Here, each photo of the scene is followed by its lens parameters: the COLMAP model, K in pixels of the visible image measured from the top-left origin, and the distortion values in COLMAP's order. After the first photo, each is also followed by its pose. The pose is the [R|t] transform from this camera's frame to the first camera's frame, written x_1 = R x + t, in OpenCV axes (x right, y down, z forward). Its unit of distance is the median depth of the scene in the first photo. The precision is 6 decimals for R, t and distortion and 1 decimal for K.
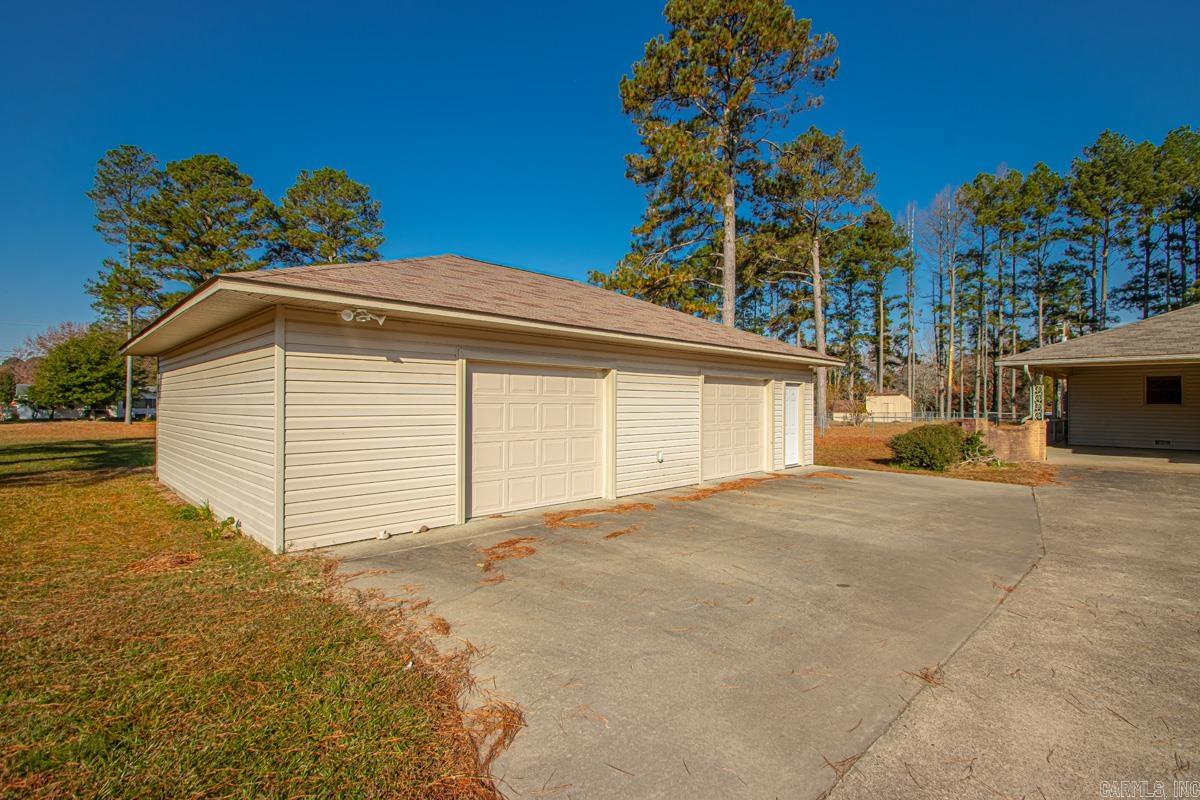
lens RADIAL K [[577.9, 0, 620.5], [0, 577.9, 394.9], [0, 0, 1]] dist [-0.009193, -0.006573]
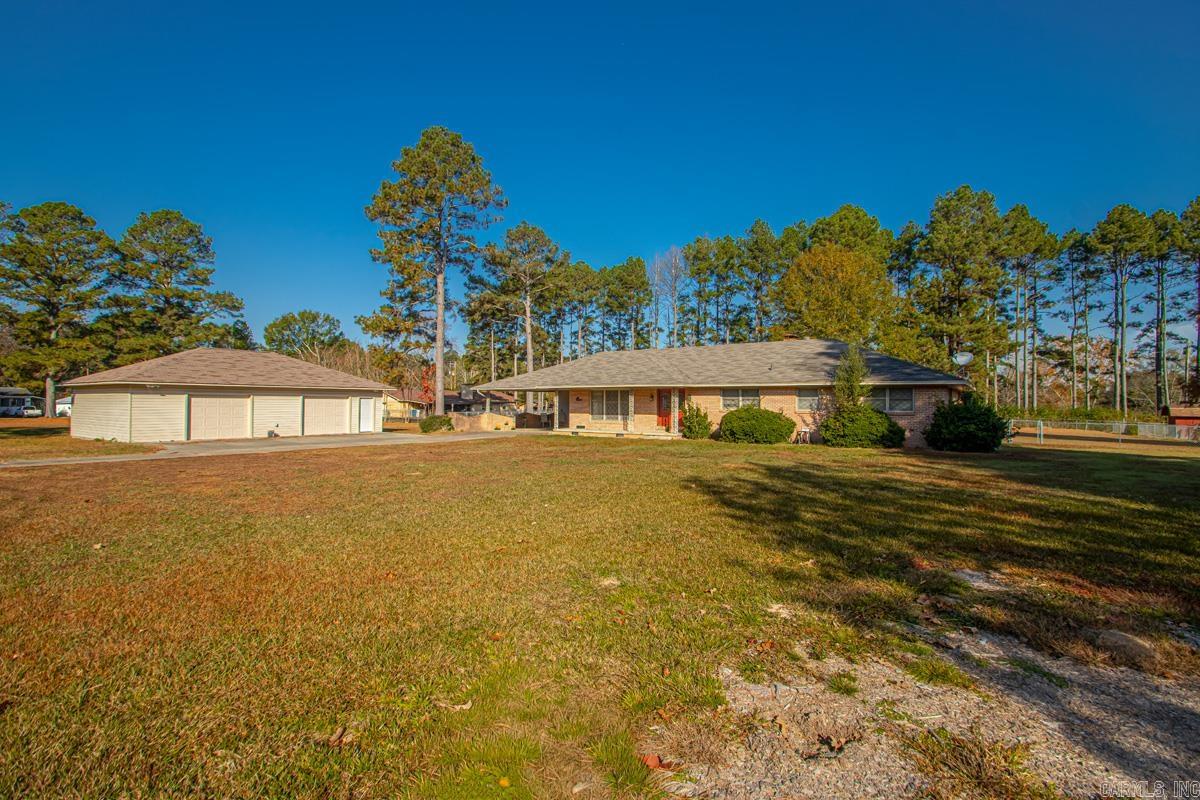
lens RADIAL K [[577.9, 0, 602.3], [0, 577.9, 397.9], [0, 0, 1]] dist [-0.009193, -0.006573]
pose [[0.984767, 0.004524, 0.173822, 0.239449], [-0.005302, 0.999978, 0.004014, -0.009563], [-0.173800, -0.004874, 0.984769, -0.437350]]
